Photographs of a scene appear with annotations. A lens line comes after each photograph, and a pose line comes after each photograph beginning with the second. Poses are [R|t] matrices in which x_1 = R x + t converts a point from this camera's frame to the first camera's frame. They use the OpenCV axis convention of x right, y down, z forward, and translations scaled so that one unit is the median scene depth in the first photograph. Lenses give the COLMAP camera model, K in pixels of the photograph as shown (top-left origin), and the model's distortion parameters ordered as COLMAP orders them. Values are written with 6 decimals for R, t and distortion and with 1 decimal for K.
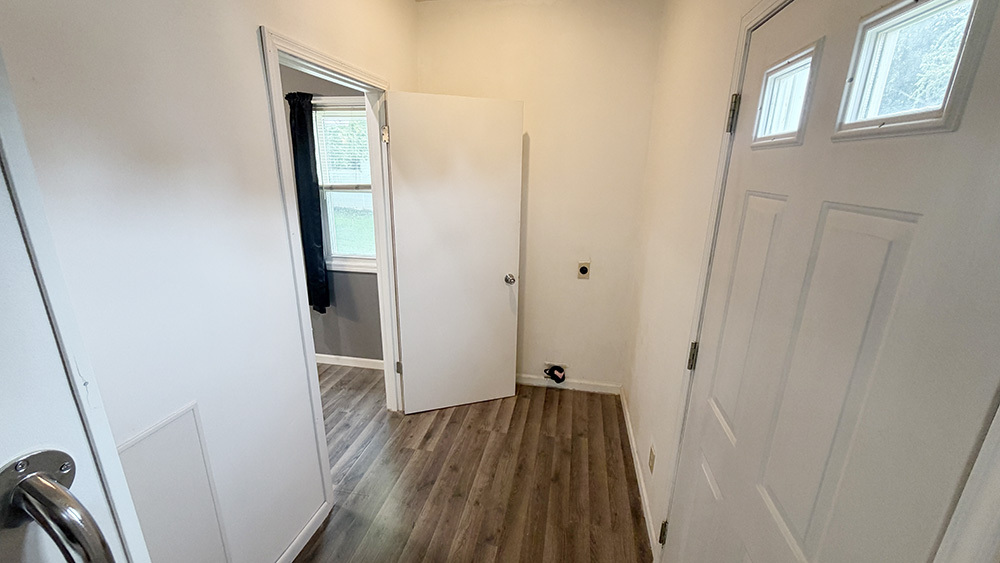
lens RADIAL K [[398.7, 0, 500.0], [0, 398.7, 281.5], [0, 0, 1]] dist [-0.001574, -0.000177]
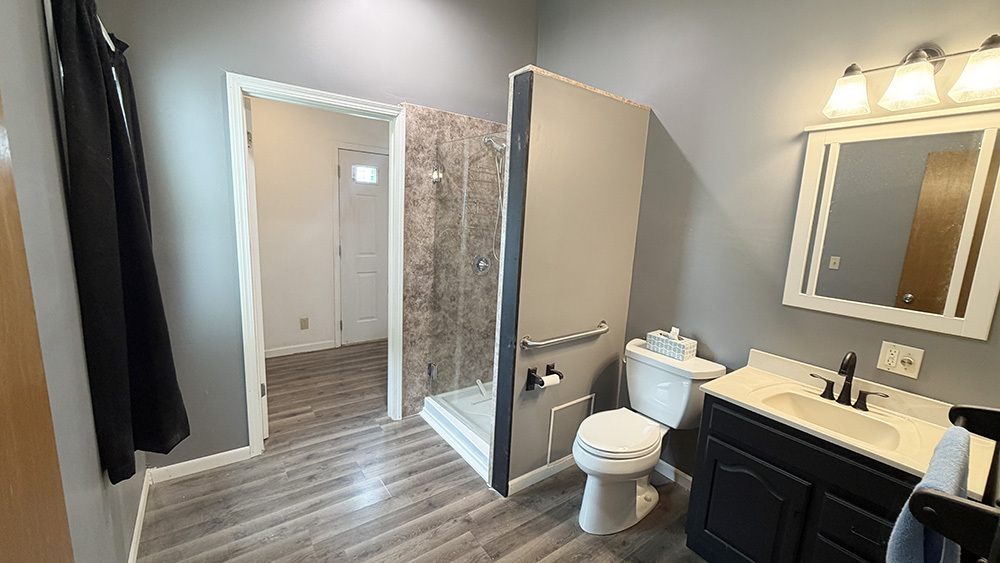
lens RADIAL K [[398.7, 0, 500.0], [0, 398.7, 281.5], [0, 0, 1]] dist [-0.001574, -0.000177]
pose [[-0.731128, -0.160504, 0.663091, -1.489455], [0.134707, 0.918836, 0.370937, -0.334098], [-0.668809, 0.360526, -0.650166, 1.400298]]
